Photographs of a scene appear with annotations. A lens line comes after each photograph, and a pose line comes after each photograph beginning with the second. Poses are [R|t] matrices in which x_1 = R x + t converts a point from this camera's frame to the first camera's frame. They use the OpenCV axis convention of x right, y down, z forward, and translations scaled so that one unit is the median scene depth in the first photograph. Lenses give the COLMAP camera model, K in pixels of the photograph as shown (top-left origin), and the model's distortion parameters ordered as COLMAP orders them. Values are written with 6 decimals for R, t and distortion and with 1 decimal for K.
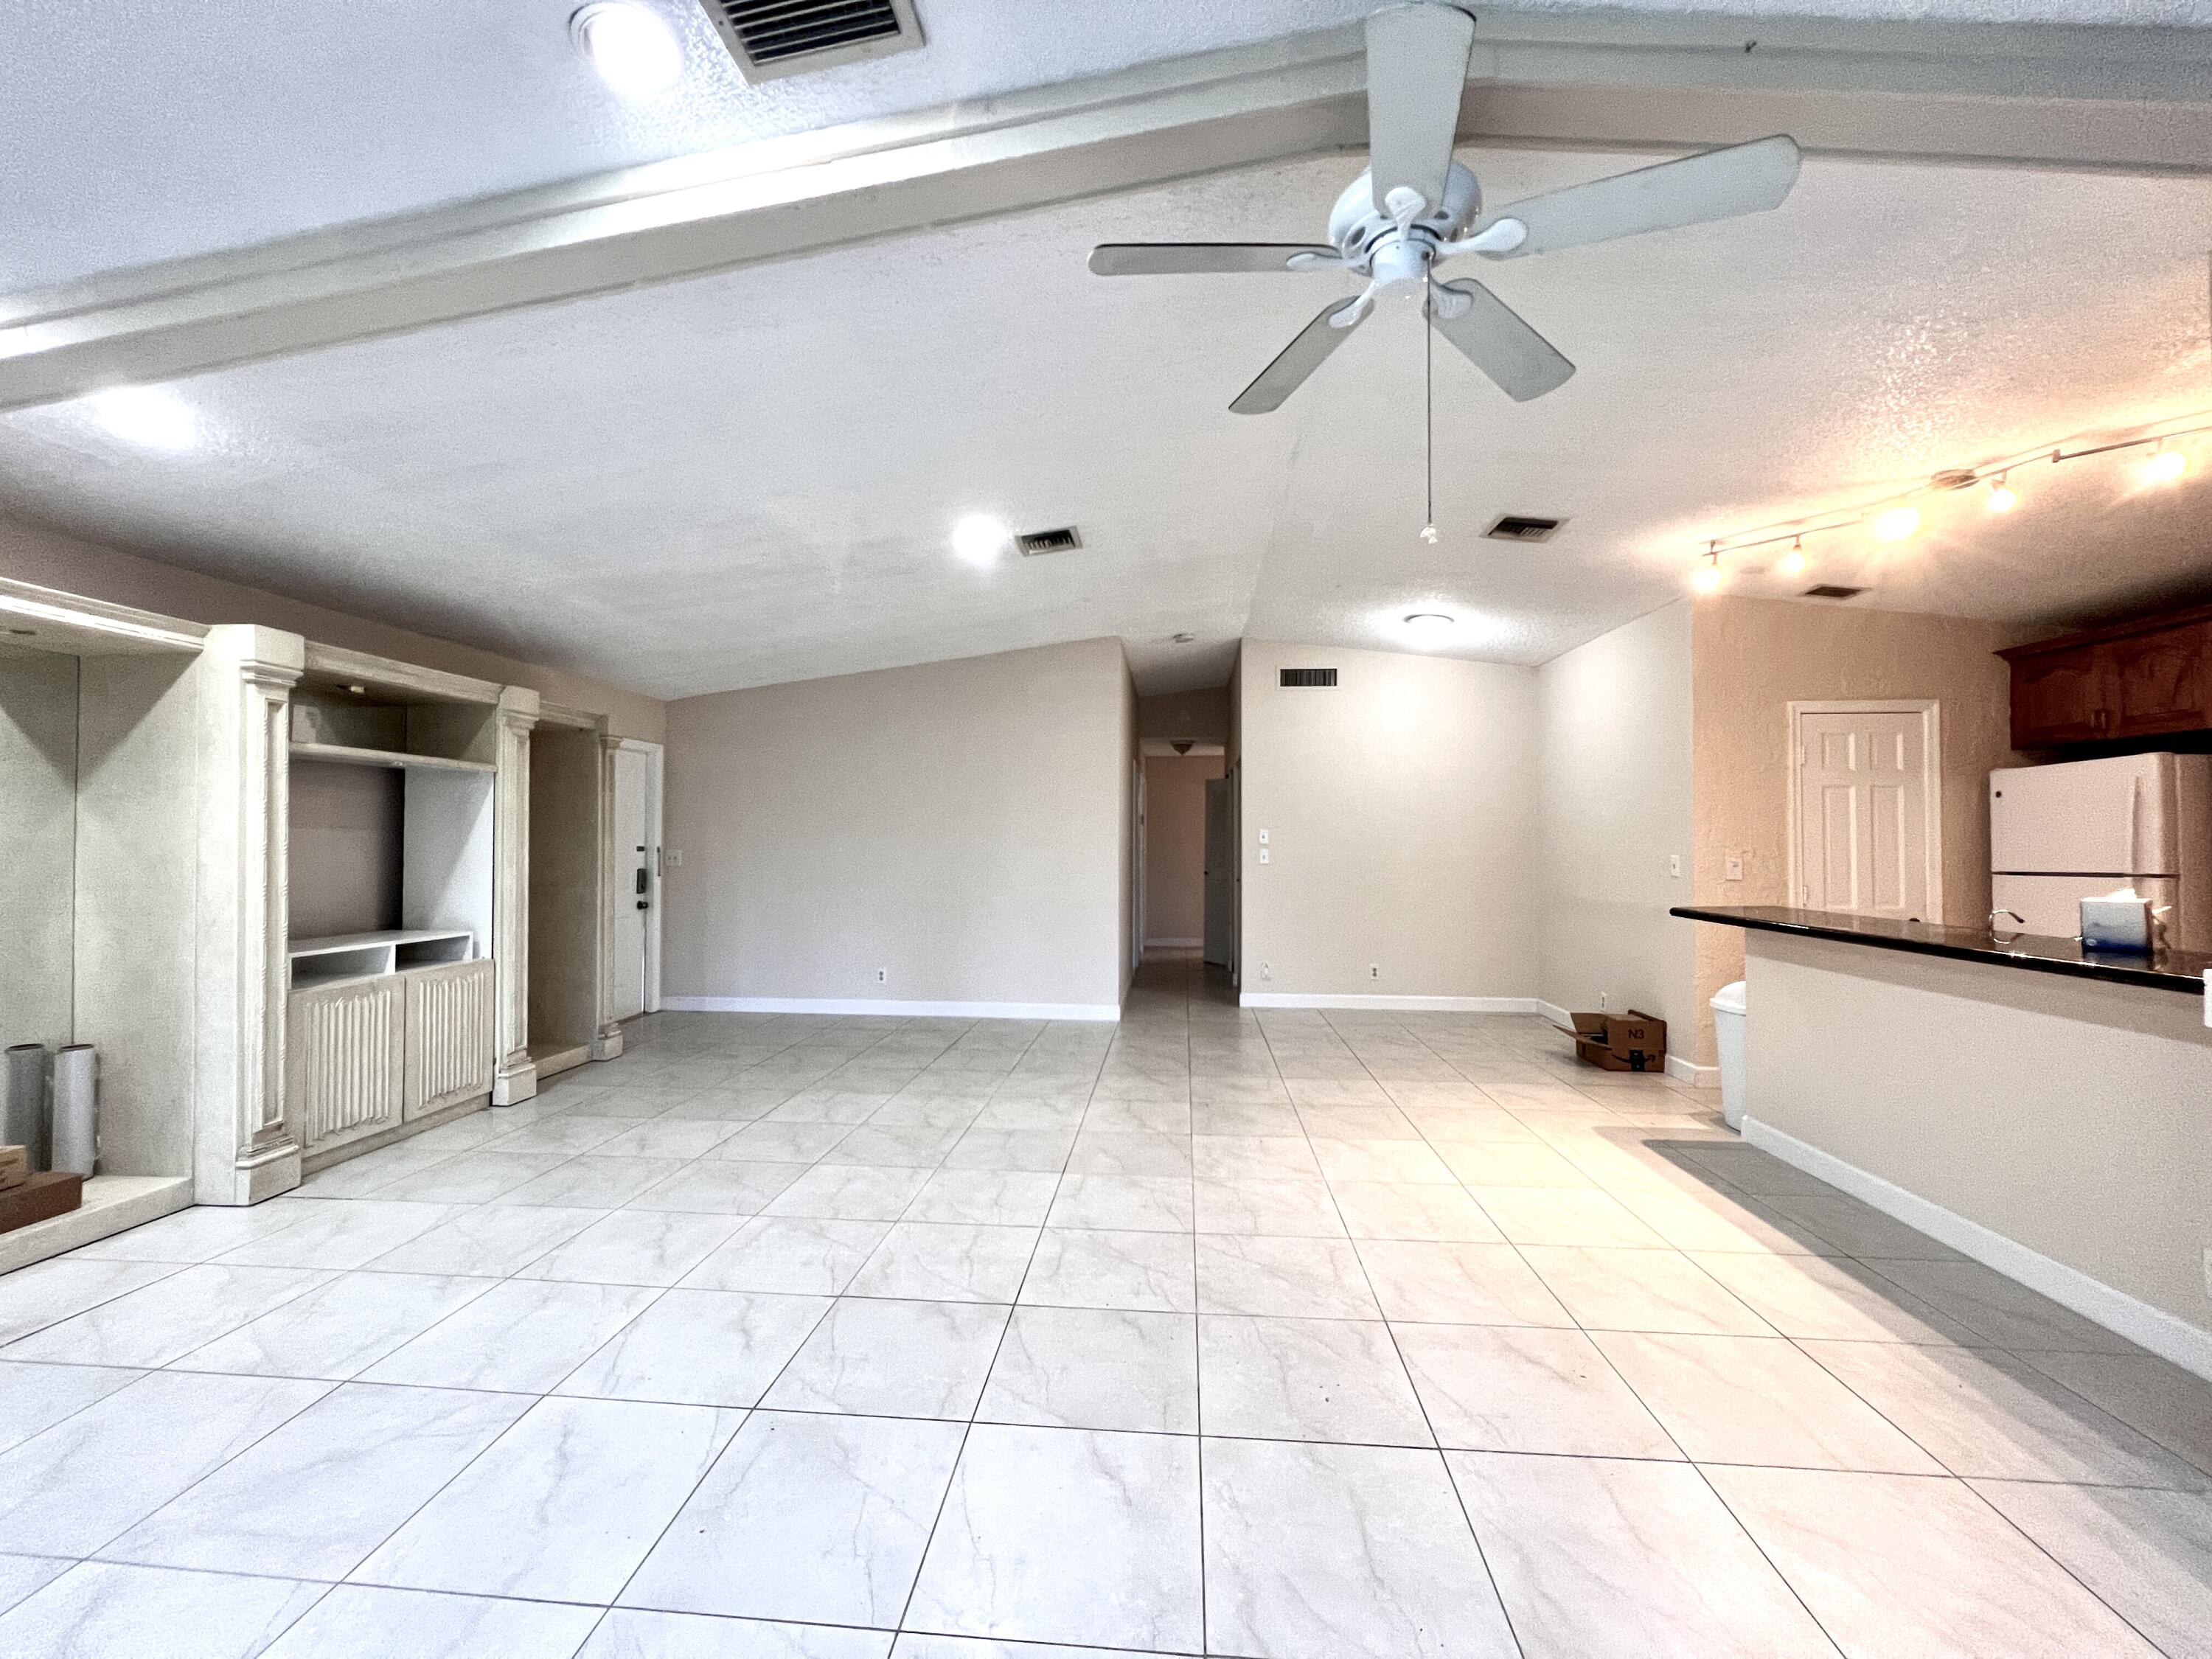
lens RADIAL K [[887.0, 0, 1096.7], [0, 887.0, 829.6], [0, 0, 1]] dist [0.004223, -0.001509]
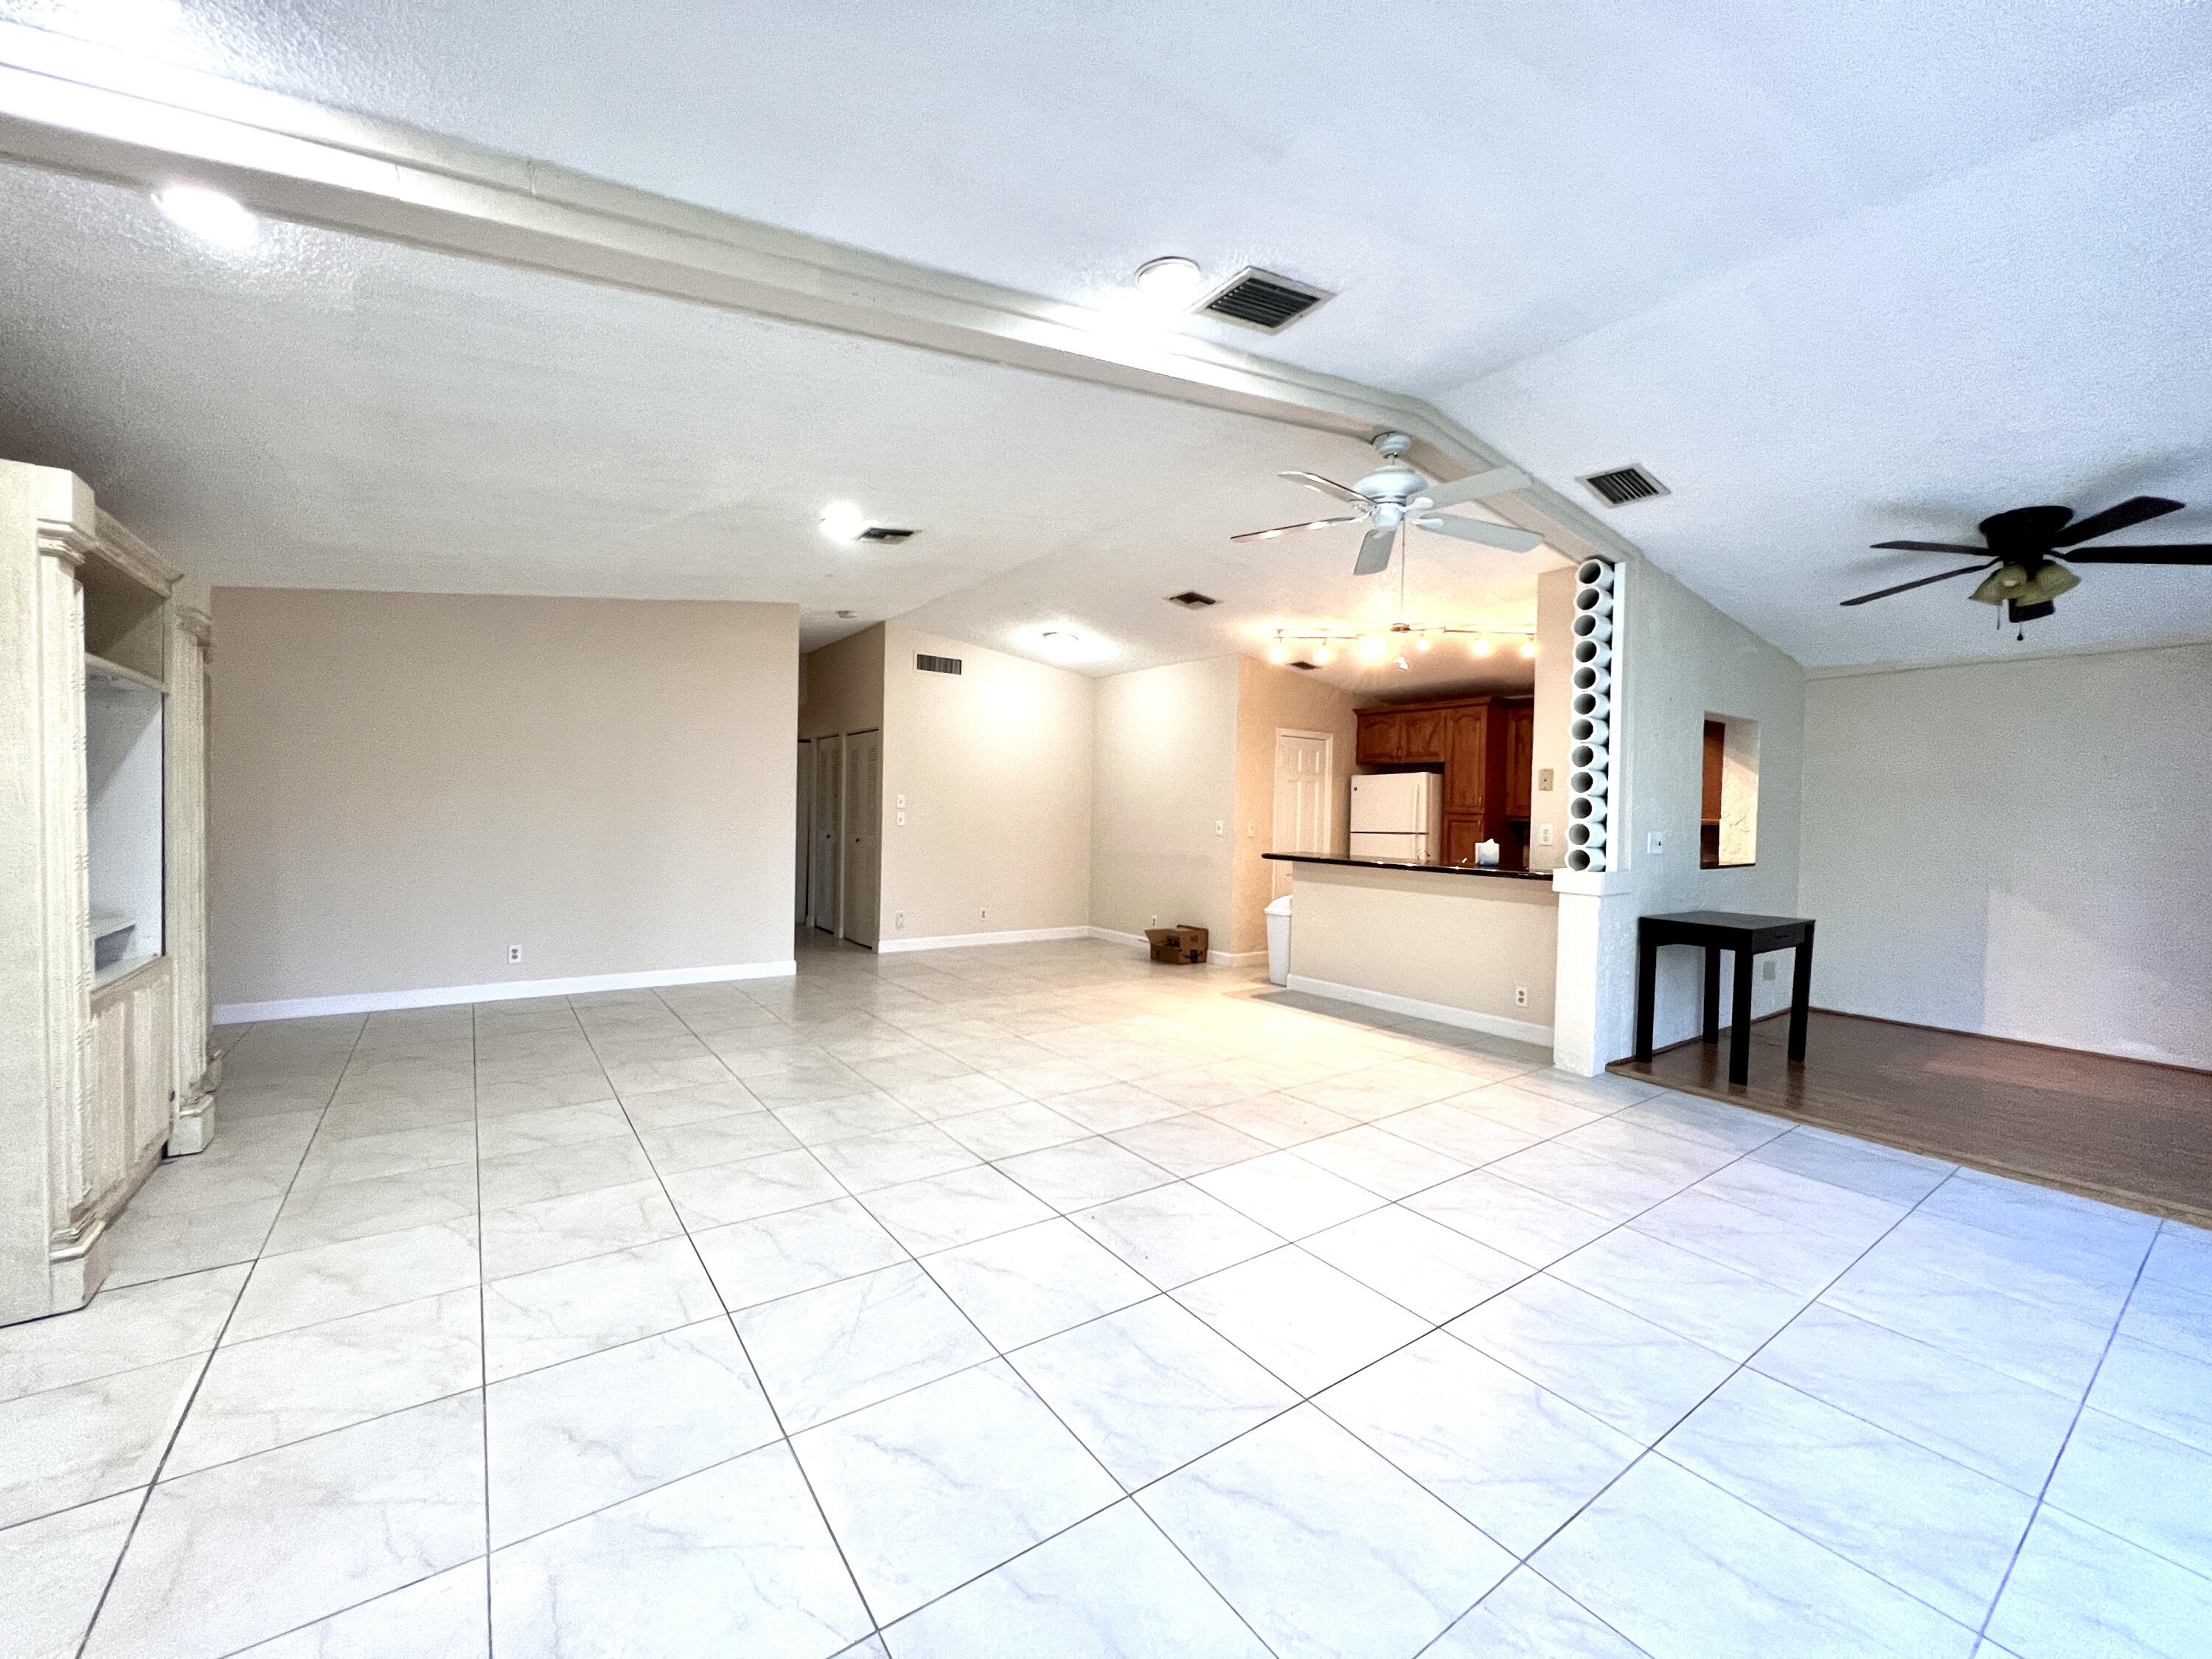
lens RADIAL K [[887.0, 0, 1100.3], [0, 887.0, 829.3], [0, 0, 1]] dist [0.004223, -0.001509]
pose [[0.754662, 0.000513, 0.656114, -0.636281], [-0.029420, 0.999020, 0.033059, -0.001933], [-0.655454, -0.044251, 0.753938, -0.032912]]
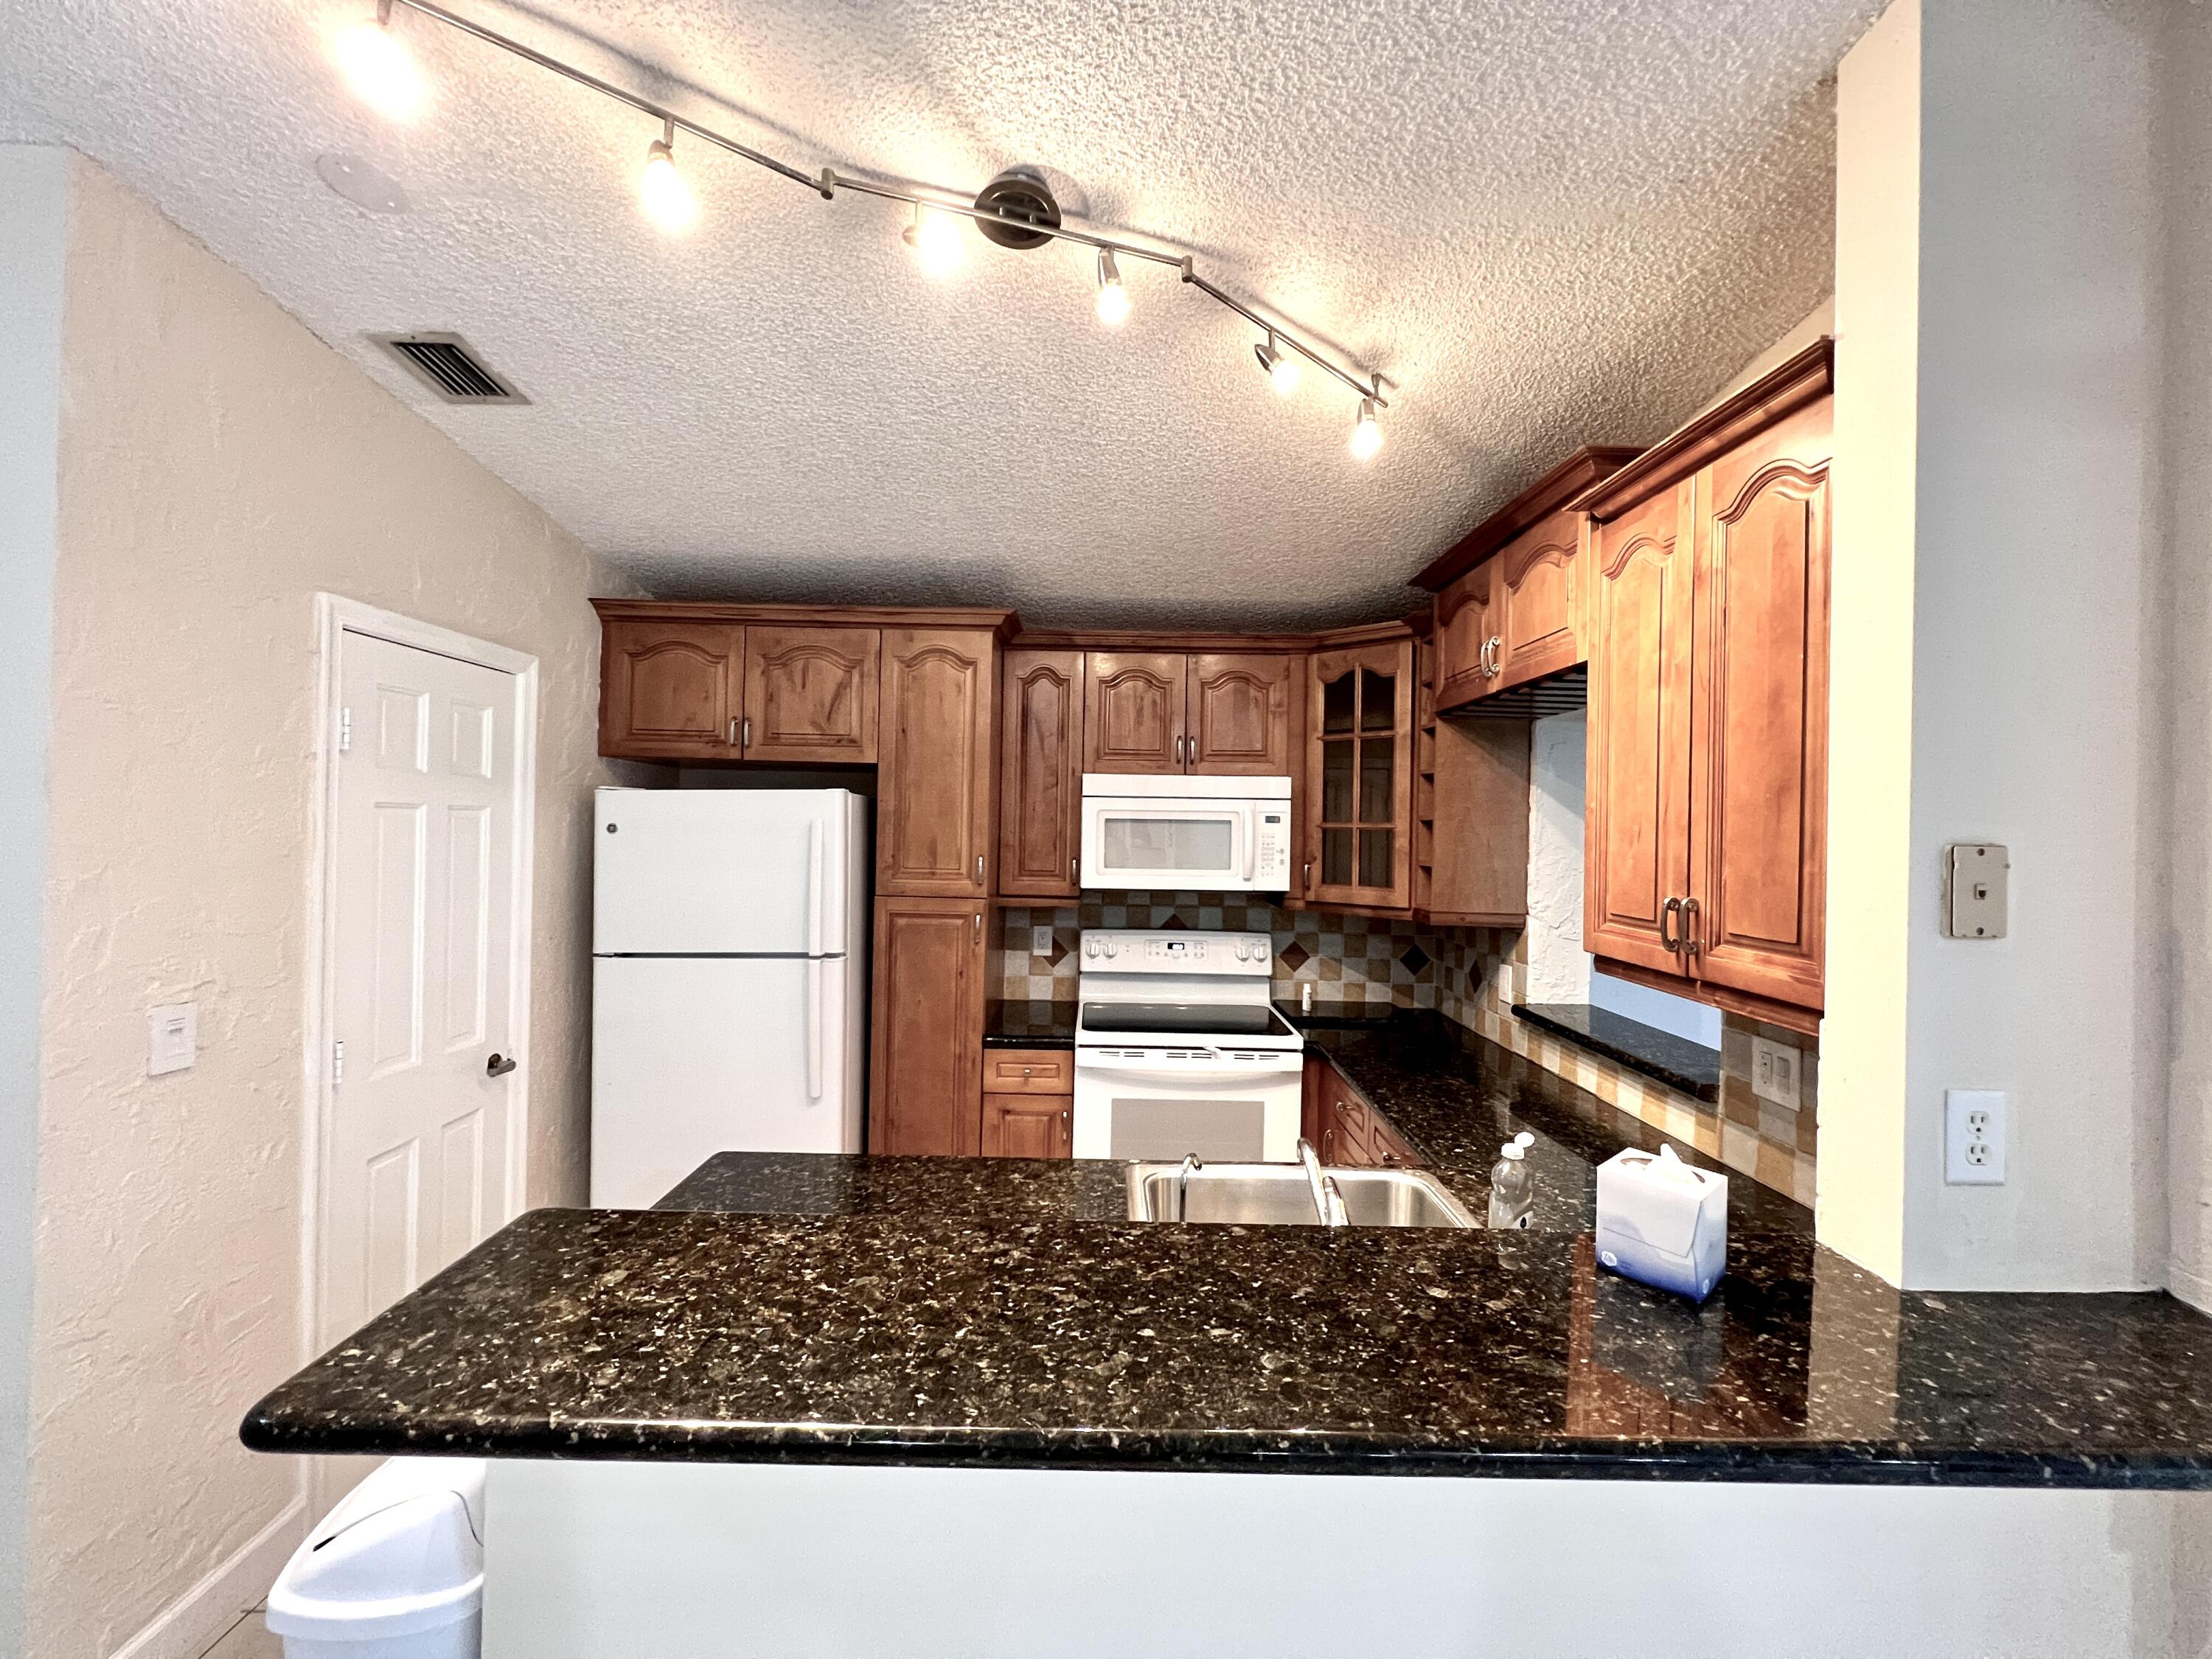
lens RADIAL K [[890.1, 0, 1099.6], [0, 890.1, 821.3], [0, 0, 1]] dist [0.003104, 0.000557]
pose [[-0.100306, 0.002341, 0.994954, 0.401092], [-0.035203, 0.999363, -0.005901, -0.058728], [-0.994334, -0.035617, -0.100160, 0.806481]]
